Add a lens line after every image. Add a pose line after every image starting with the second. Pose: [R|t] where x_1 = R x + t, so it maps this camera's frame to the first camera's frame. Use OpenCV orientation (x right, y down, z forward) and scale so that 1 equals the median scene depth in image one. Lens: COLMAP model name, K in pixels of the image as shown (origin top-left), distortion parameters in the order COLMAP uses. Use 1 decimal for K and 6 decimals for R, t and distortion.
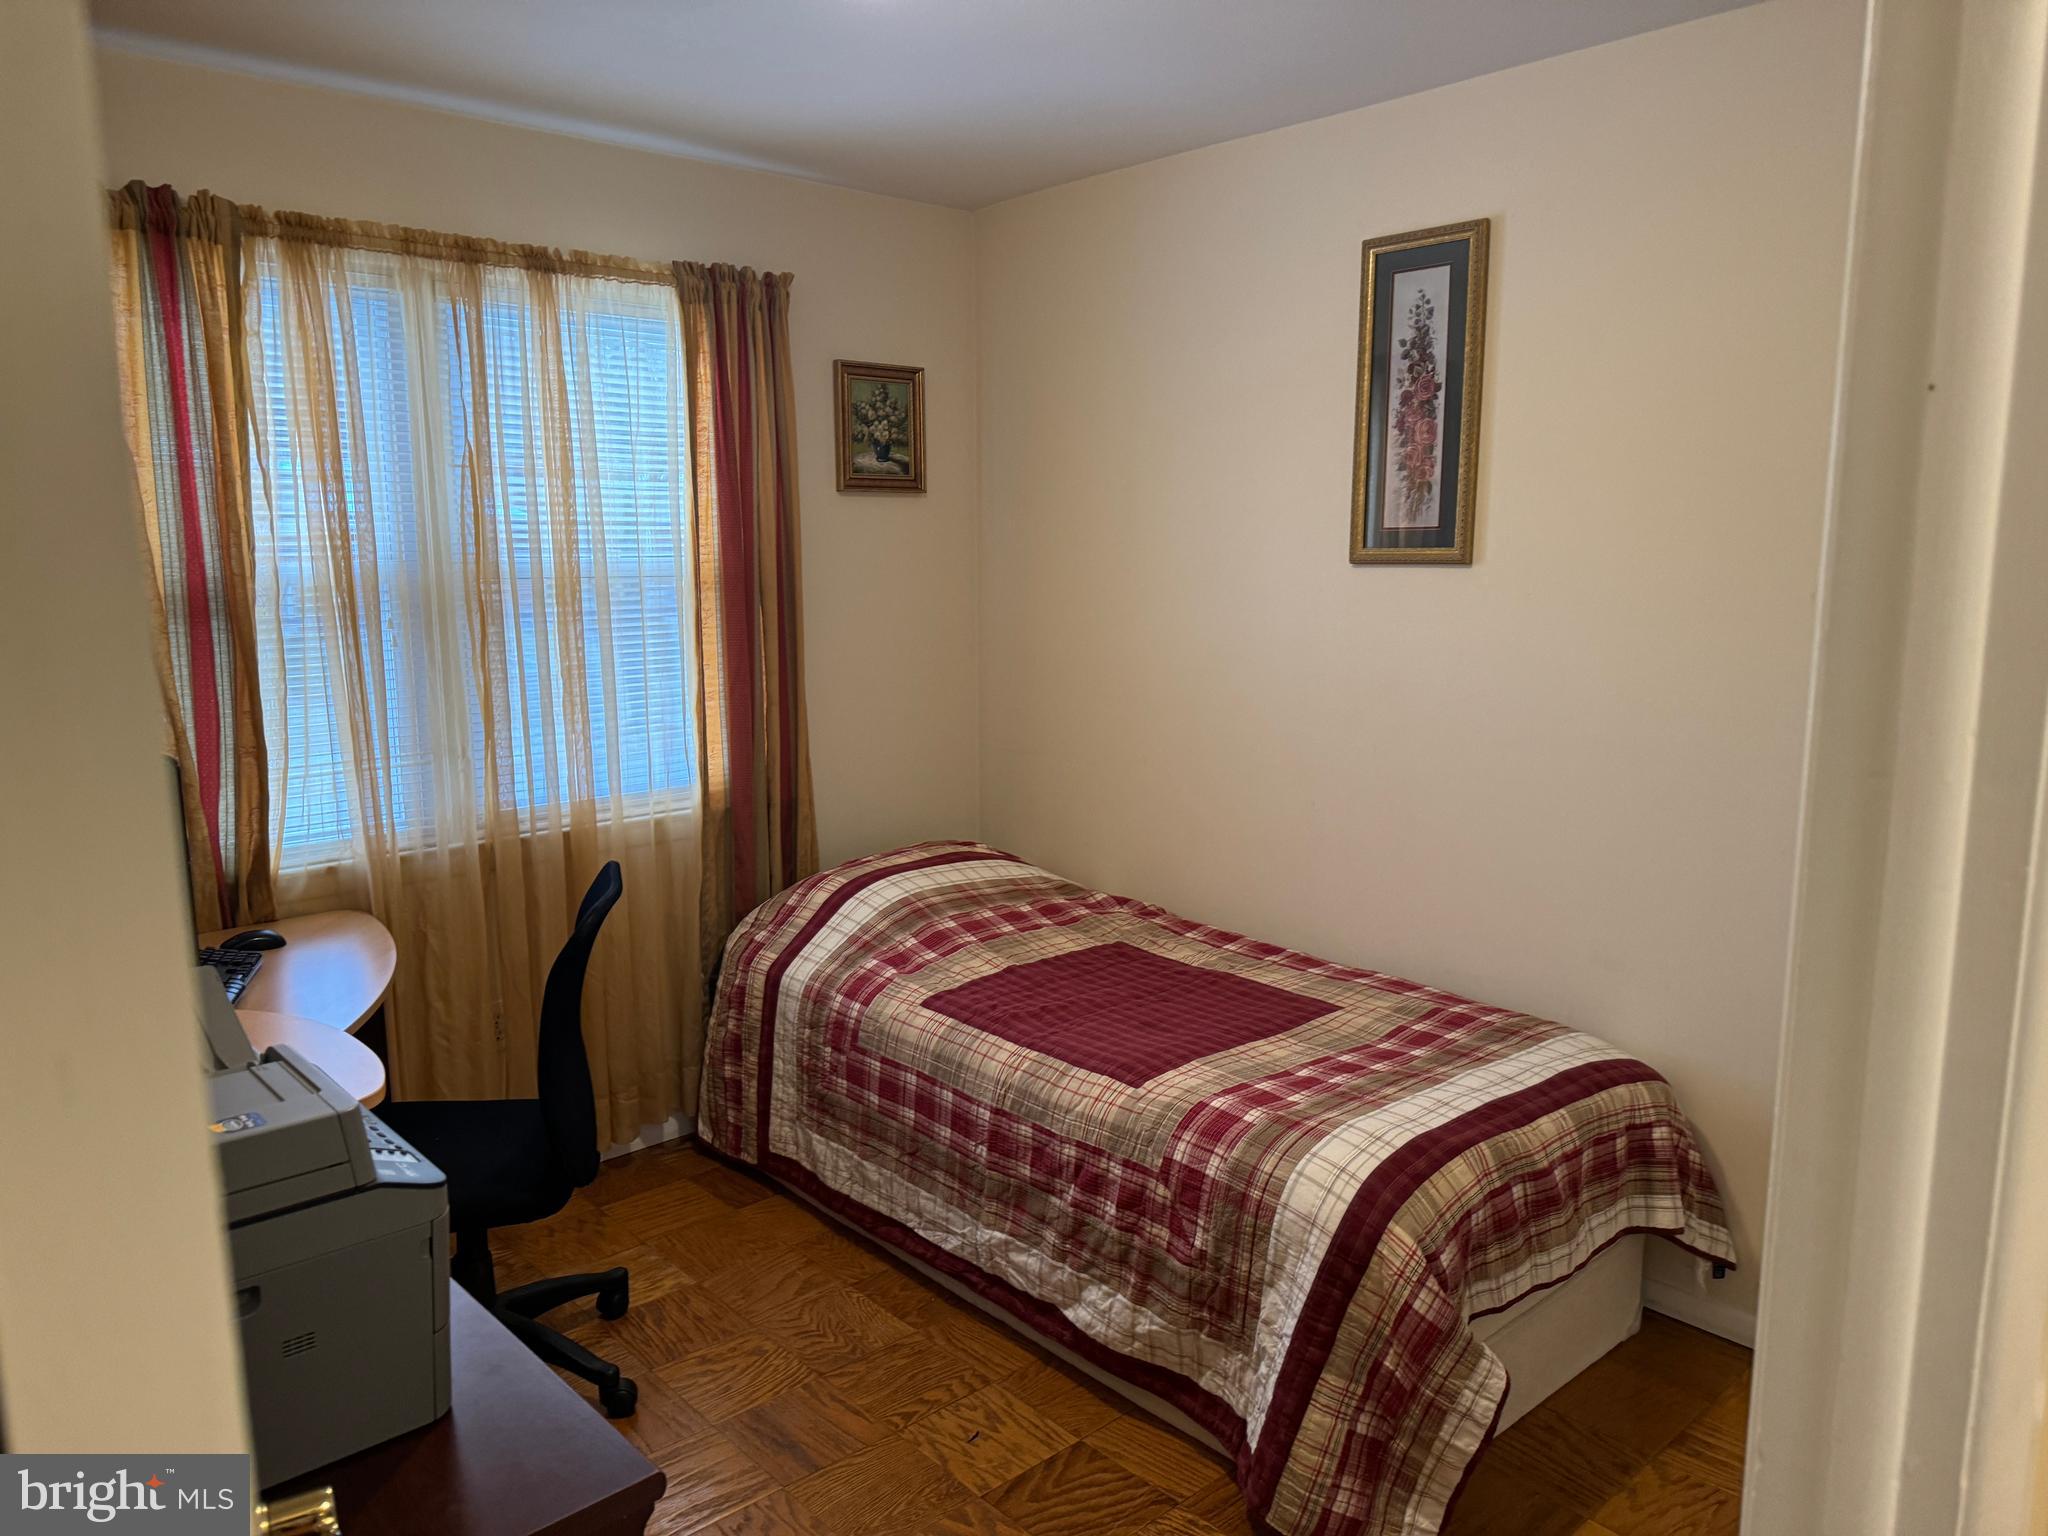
lens RADIAL K [[1433.8, 0, 1024.0], [0, 1433.8, 768.0], [0, 0, 1]] dist [0.060138, -0.068473]
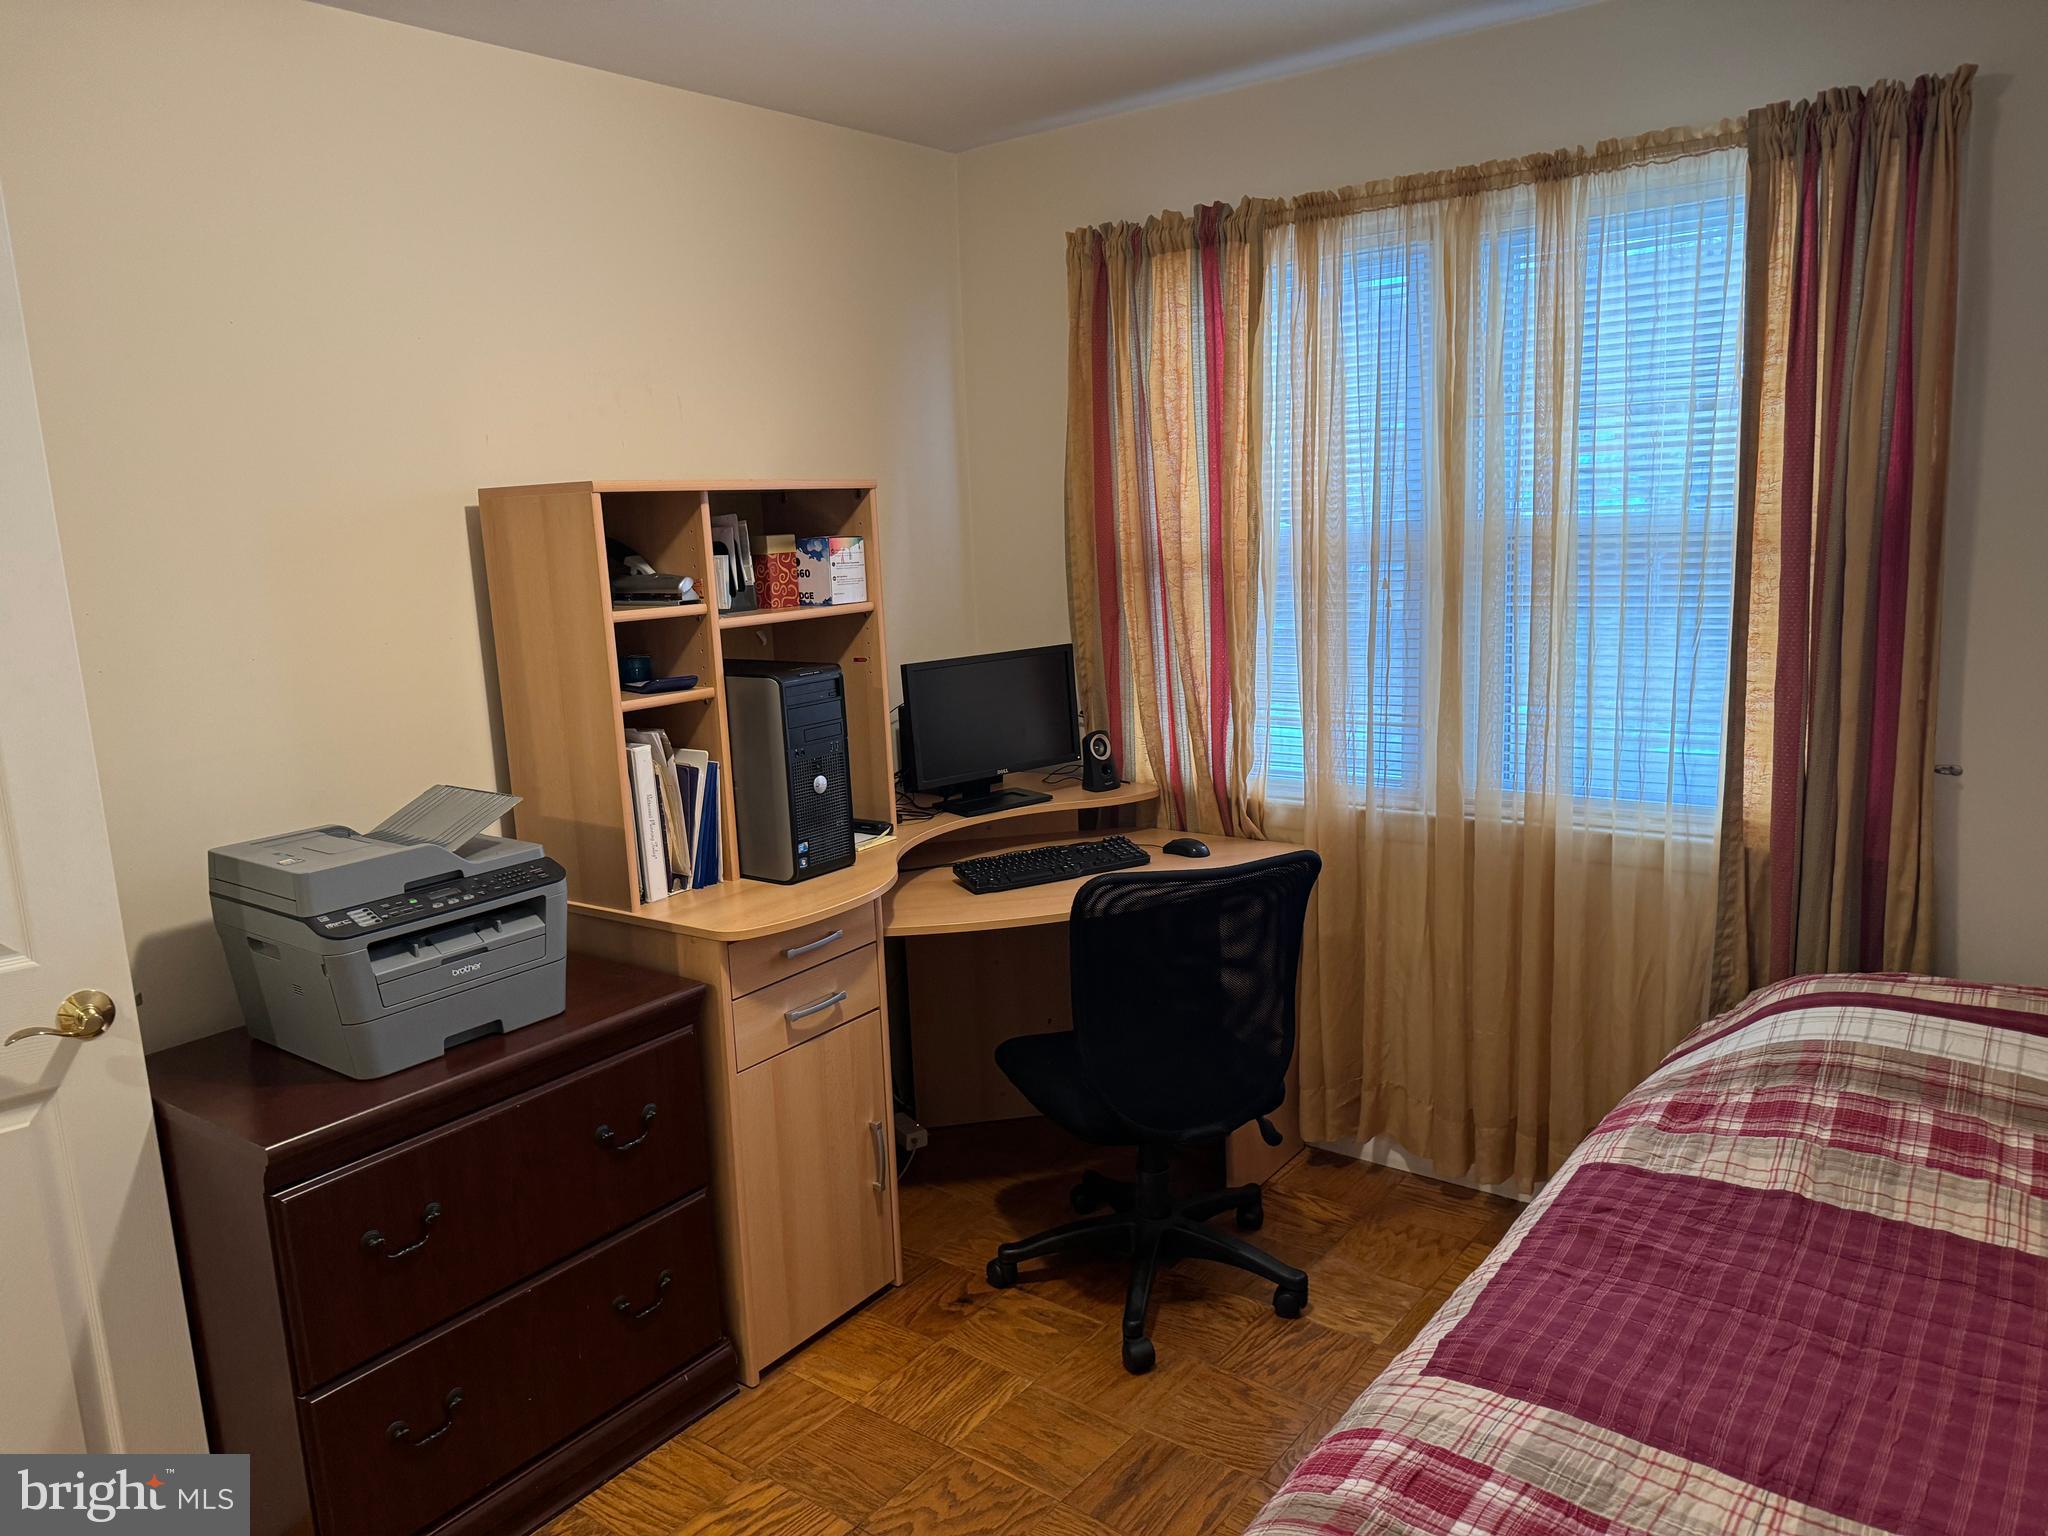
lens RADIAL K [[1469.7, 0, 988.7], [0, 1469.7, 759.9], [0, 0, 1]] dist [0.037644, -0.039822]
pose [[0.175212, 0.175847, -0.968699, 0.514426], [-0.108325, 0.981389, 0.158558, -0.107721], [0.978553, 0.077153, 0.191000, 0.527624]]
